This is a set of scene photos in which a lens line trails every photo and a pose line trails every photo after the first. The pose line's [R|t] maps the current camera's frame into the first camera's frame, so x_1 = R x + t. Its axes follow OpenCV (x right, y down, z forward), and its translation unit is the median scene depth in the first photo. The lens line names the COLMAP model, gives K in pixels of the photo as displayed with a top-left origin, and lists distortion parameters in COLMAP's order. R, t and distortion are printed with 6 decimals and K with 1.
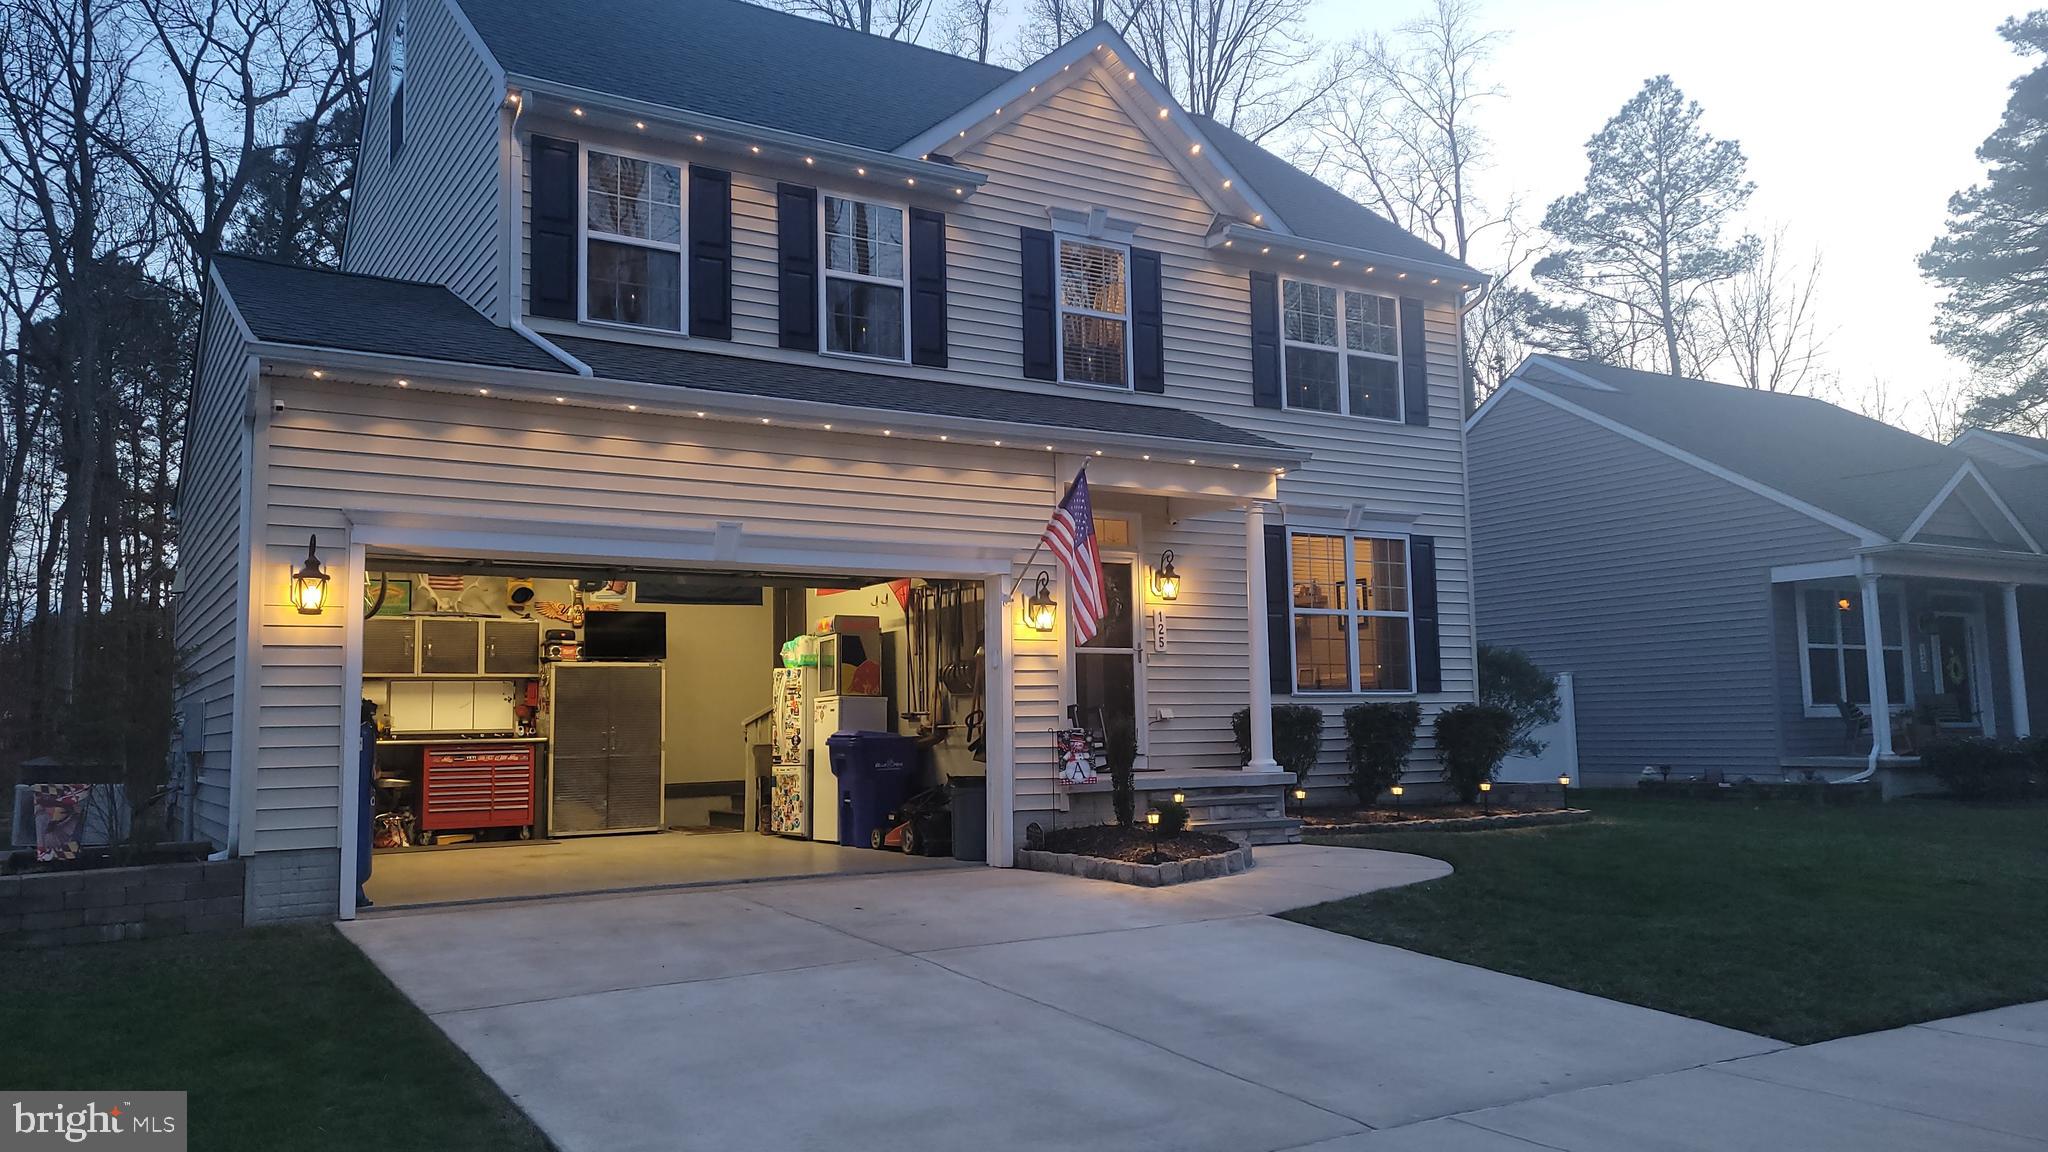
lens RADIAL K [[1546.8, 0, 1024.2], [0, 1546.8, 573.7], [0, 0, 1]] dist [0.003535, -0.000328]
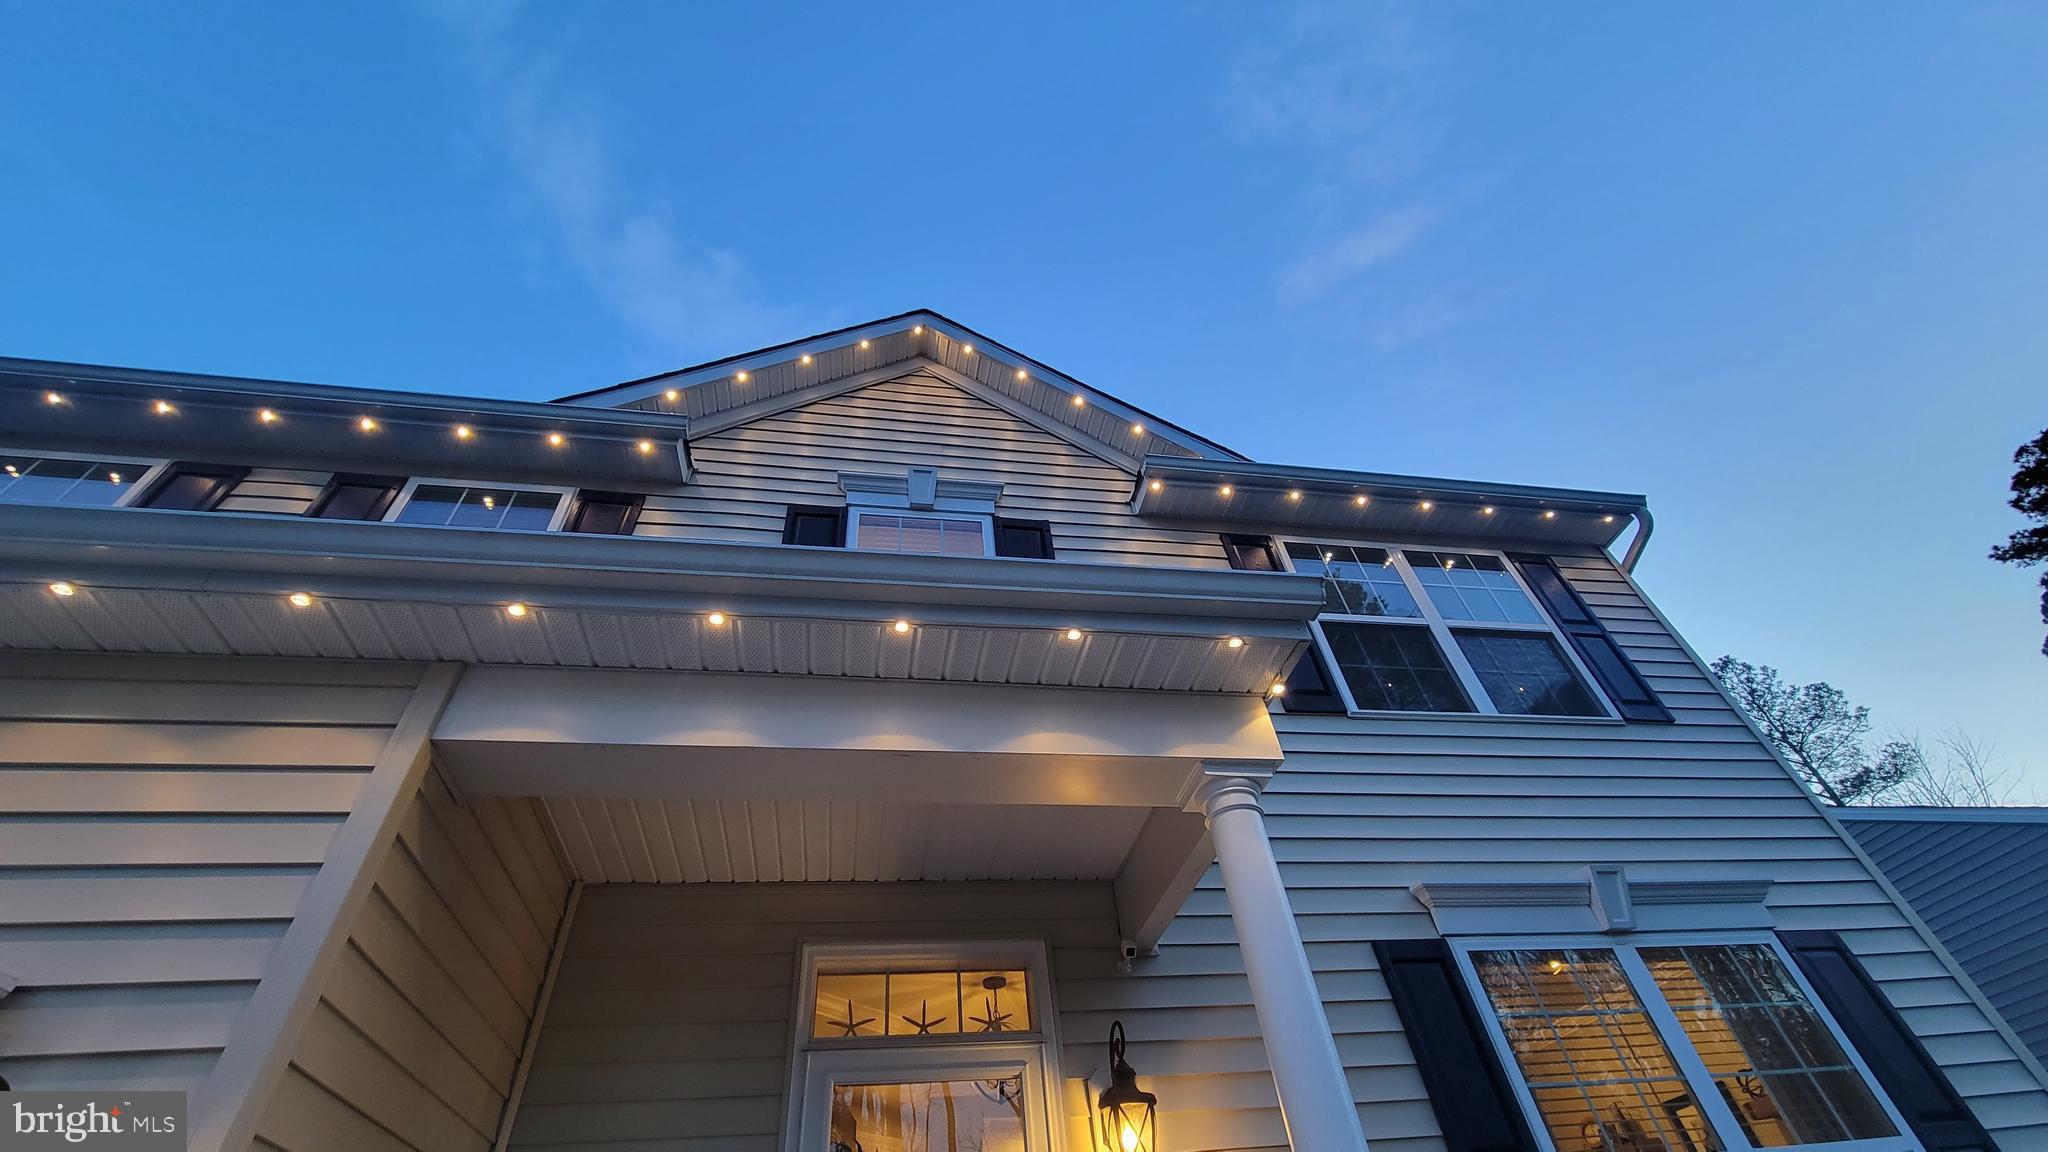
lens RADIAL K [[833.6, 0, 1023.8], [0, 833.6, 580.2], [0, 0, 1]] dist [-0.001075, 0.000059]
pose [[0.922363, -0.313739, -0.225422, 0.041908], [0.109832, 0.772382, -0.625591, 0.007454], [0.370384, 0.552263, 0.746874, 0.211864]]
